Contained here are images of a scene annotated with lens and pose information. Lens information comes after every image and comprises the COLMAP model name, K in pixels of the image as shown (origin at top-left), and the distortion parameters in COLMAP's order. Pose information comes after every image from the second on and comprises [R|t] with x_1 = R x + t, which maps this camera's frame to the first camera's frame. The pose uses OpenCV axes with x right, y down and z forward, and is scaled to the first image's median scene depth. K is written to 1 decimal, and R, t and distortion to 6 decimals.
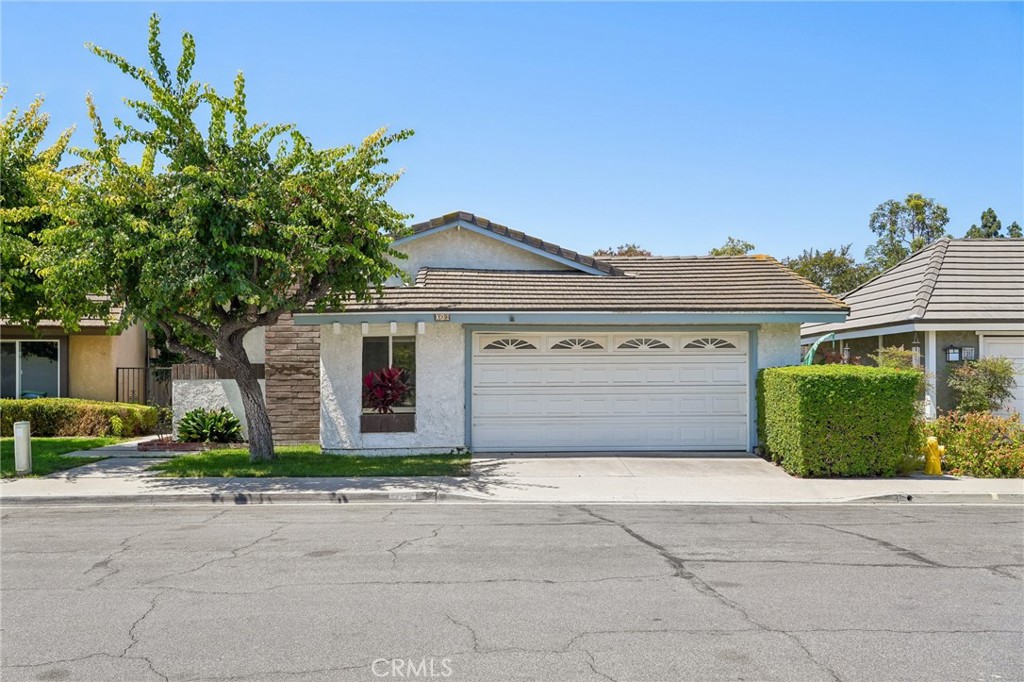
lens RADIAL K [[882.9, 0, 511.9], [0, 882.9, 335.2], [0, 0, 1]] dist [0.022278, 0.001103]
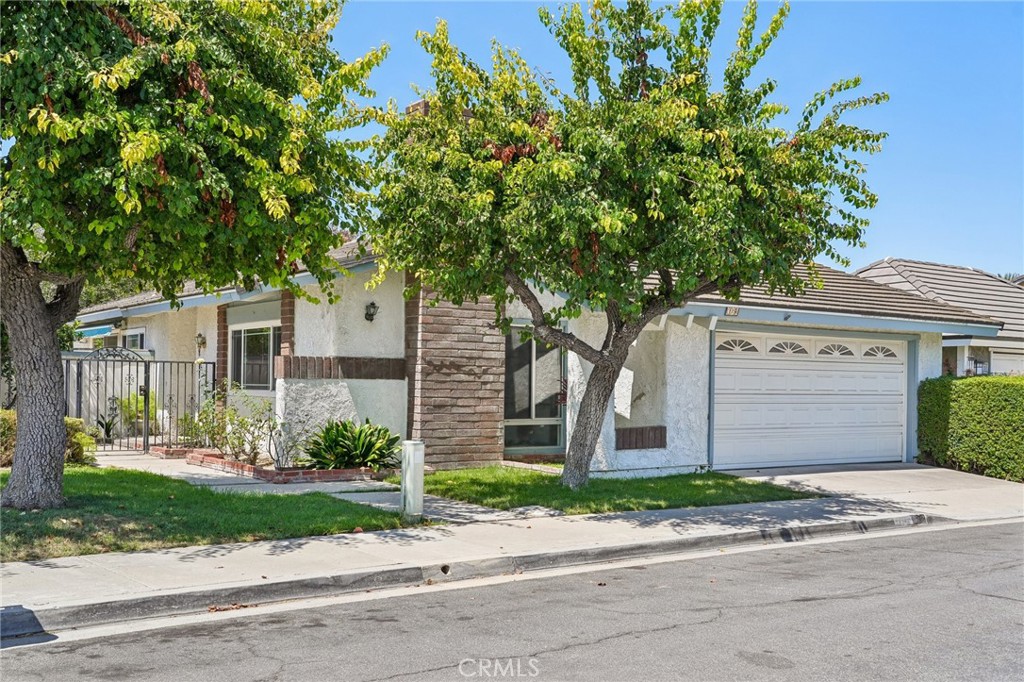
lens RADIAL K [[1023.4, 0, 511.6], [0, 1023.4, 349.3], [0, 0, 1]] dist [0.013089, 0.000000]
pose [[0.849019, 0.033545, 0.527297, -0.716406], [-0.040673, 0.999171, 0.001924, 0.021190], [-0.526795, -0.023080, 0.849679, 0.260515]]
